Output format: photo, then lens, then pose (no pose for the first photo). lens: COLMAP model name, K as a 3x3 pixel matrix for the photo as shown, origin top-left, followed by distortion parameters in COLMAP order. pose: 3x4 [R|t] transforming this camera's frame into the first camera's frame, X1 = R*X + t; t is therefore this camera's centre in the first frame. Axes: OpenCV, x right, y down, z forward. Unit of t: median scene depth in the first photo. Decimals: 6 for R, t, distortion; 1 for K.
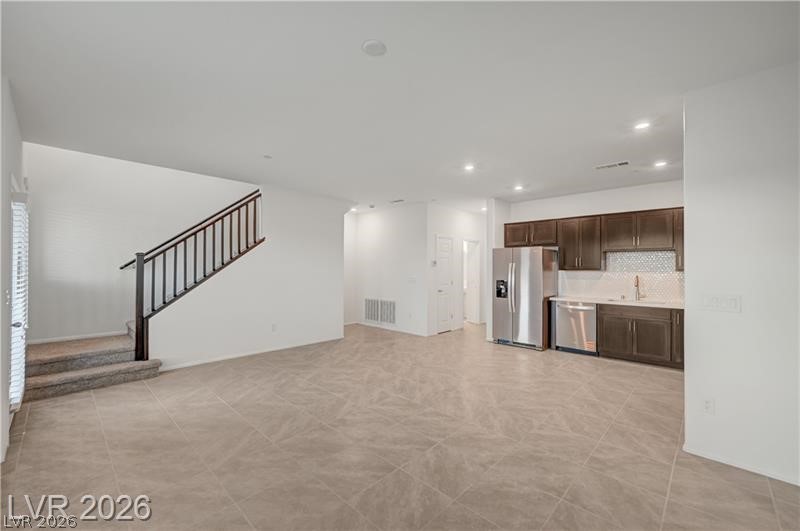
lens RADIAL K [[325.4, 0, 400.0], [0, 325.4, 265.5], [0, 0, 1]] dist [0.001444, 0.000123]
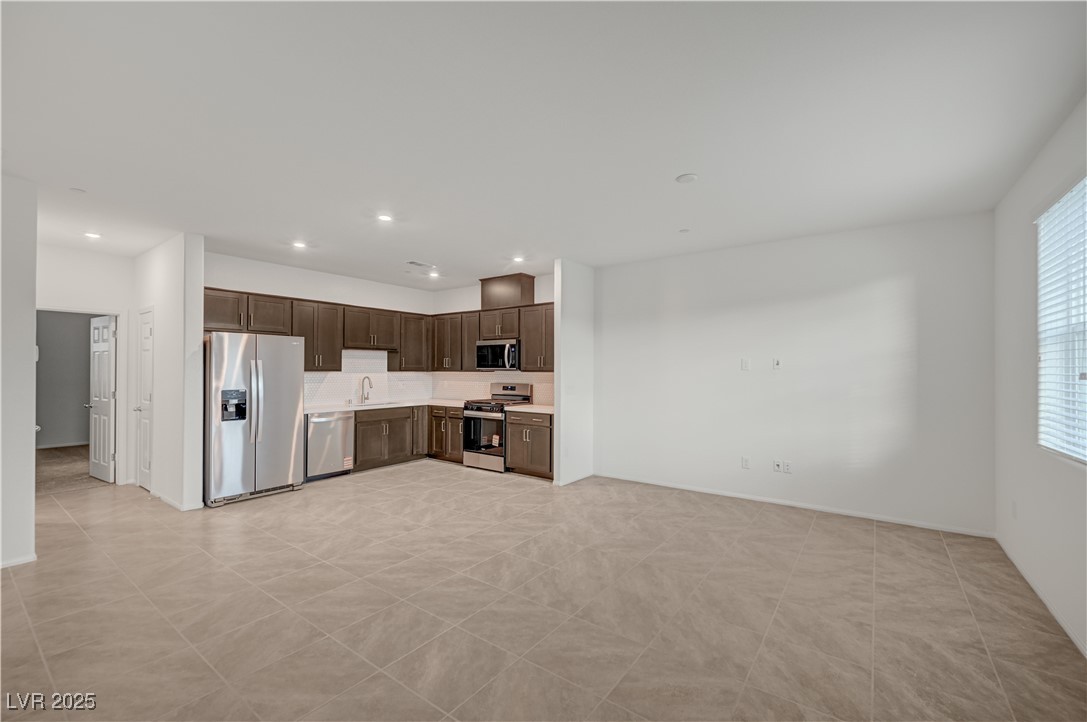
lens RADIAL K [[452.2, 0, 543.5], [0, 452.2, 361.0], [0, 0, 1]] dist [-0.001400, -0.000123]
pose [[-0.126920, 0.015842, 0.991786, -0.699562], [-0.012076, 0.999774, -0.017514, 0.003128], [-0.991839, -0.014199, -0.126700, 0.742285]]
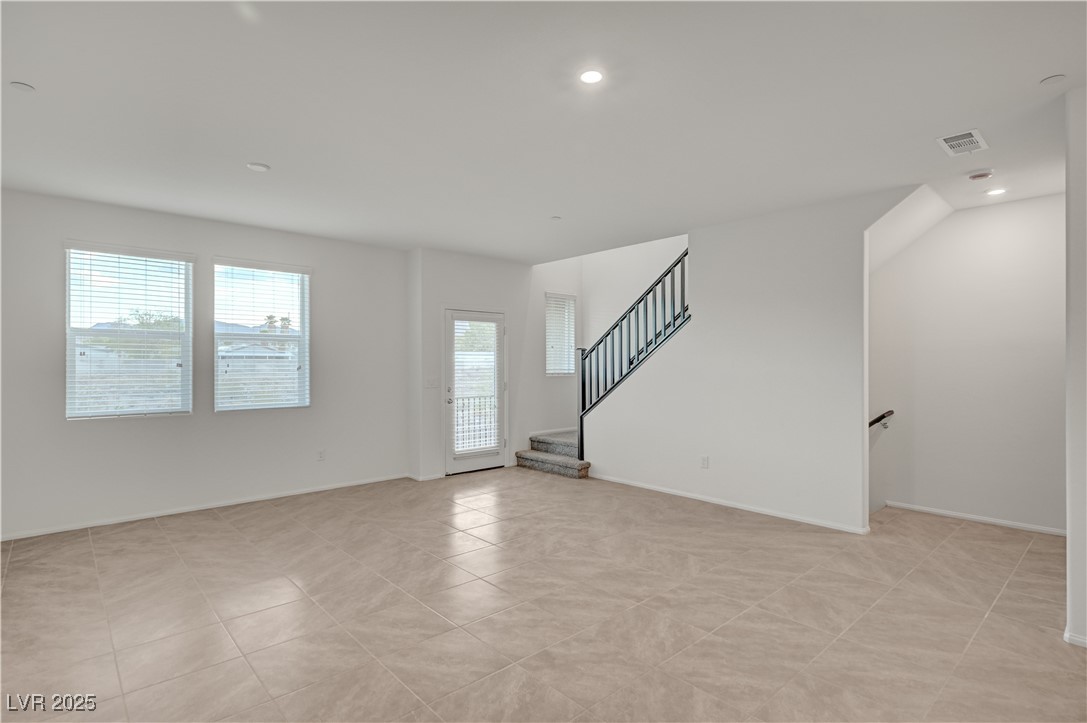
lens RADIAL K [[541.3, 0, 545.3], [0, 541.3, 365.8], [0, 0, 1]] dist [-0.002569, -0.000308]
pose [[-0.068479, 0.001272, -0.997652, 0.748098], [0.009240, 0.999957, 0.000641, 0.010080], [0.997610, -0.009175, -0.068488, 0.923589]]
